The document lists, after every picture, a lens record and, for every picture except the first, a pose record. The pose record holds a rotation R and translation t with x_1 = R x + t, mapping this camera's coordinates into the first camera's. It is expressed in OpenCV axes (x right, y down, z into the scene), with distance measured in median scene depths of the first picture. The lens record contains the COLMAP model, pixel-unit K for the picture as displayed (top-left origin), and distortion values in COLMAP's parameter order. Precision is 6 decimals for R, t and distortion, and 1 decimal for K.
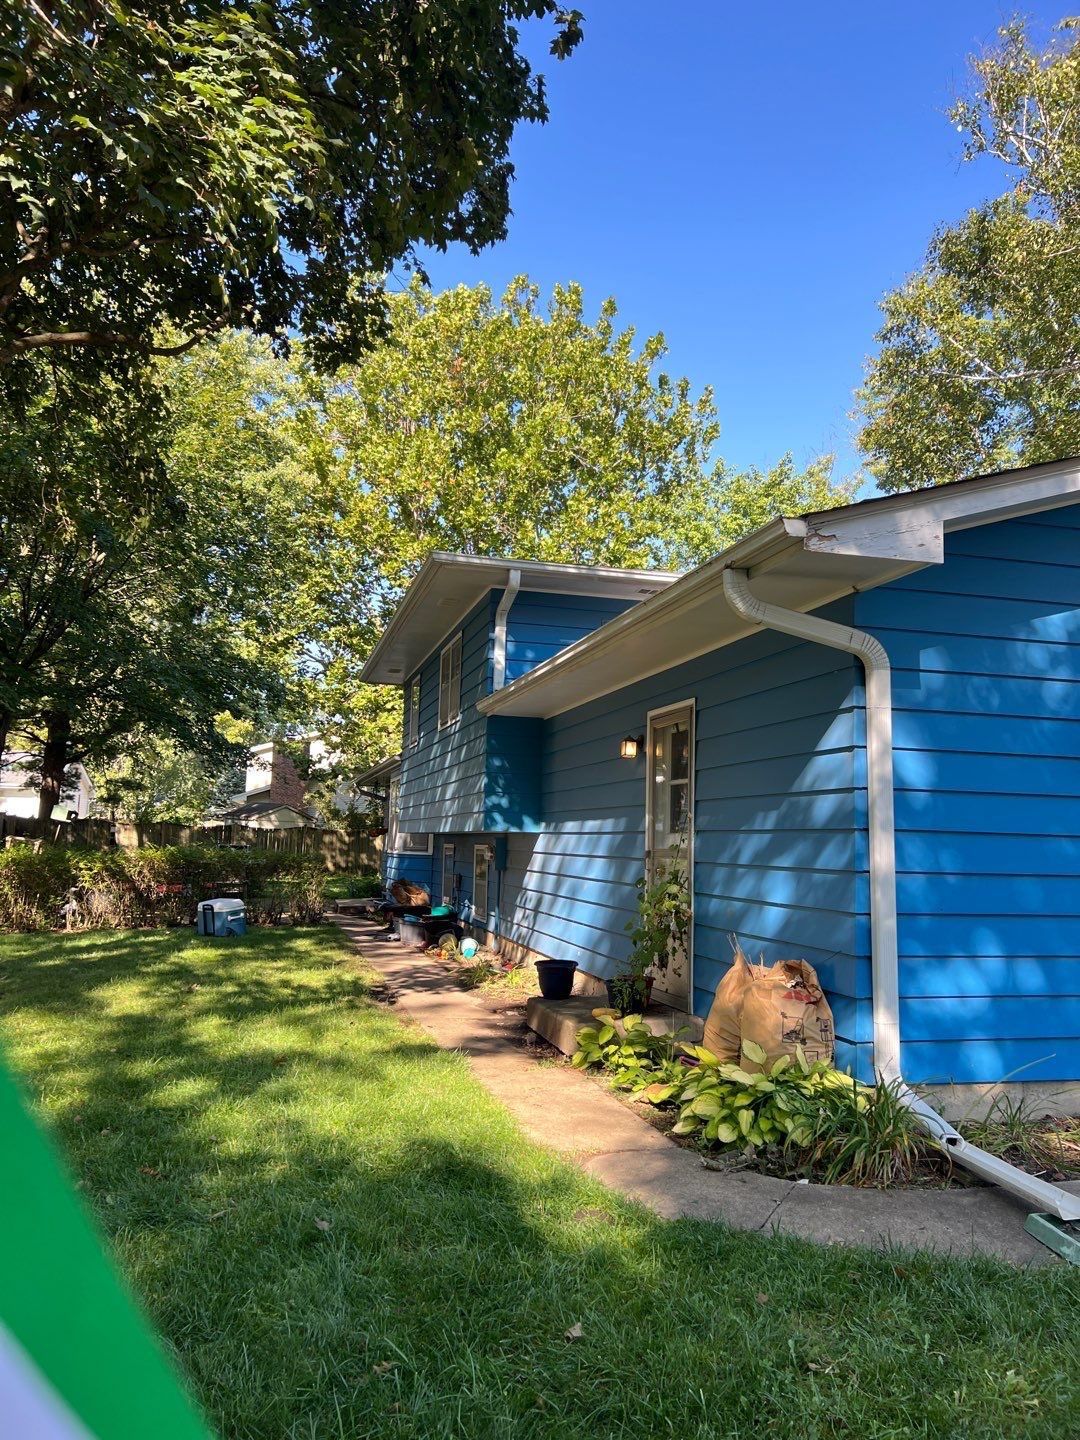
lens RADIAL K [[1059.0, 0, 537.9], [0, 1059.0, 741.9], [0, 0, 1]] dist [0.010186, 0.000593]
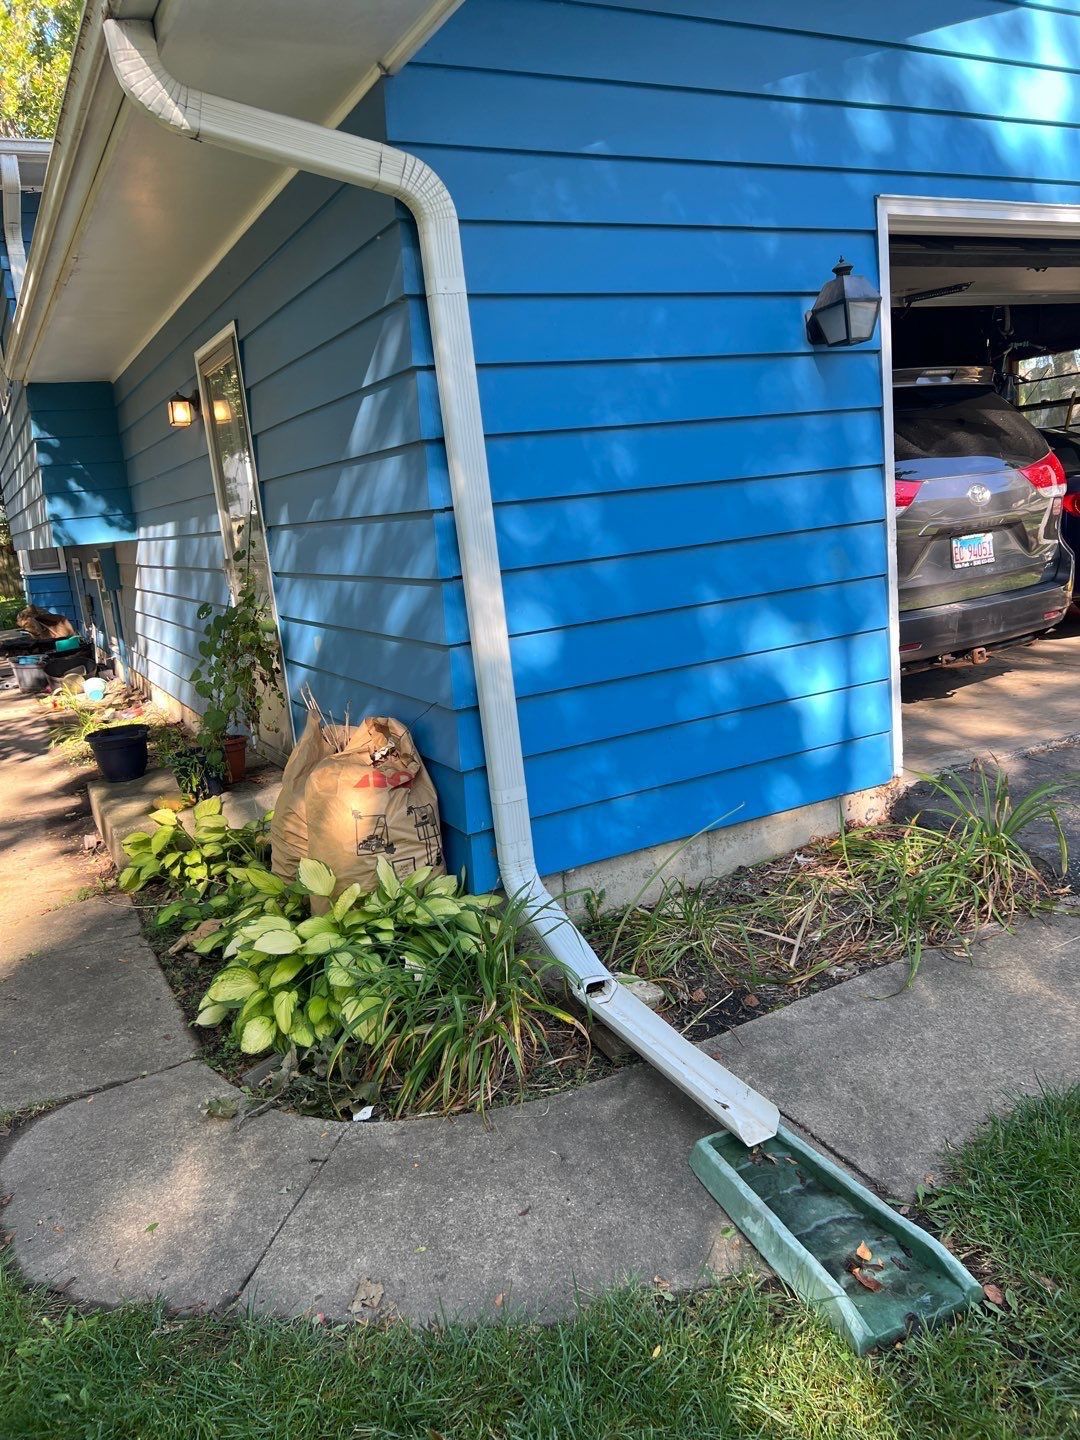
lens RADIAL K [[1082.2, 0, 540.0], [0, 1082.2, 720.0], [0, 0, 1]] dist [0.017825, -0.007309]
pose [[0.962526, -0.161191, 0.218084, 0.206645], [0.093592, 0.952217, 0.290731, 0.022074], [-0.254527, -0.259425, 0.931620, 0.375848]]
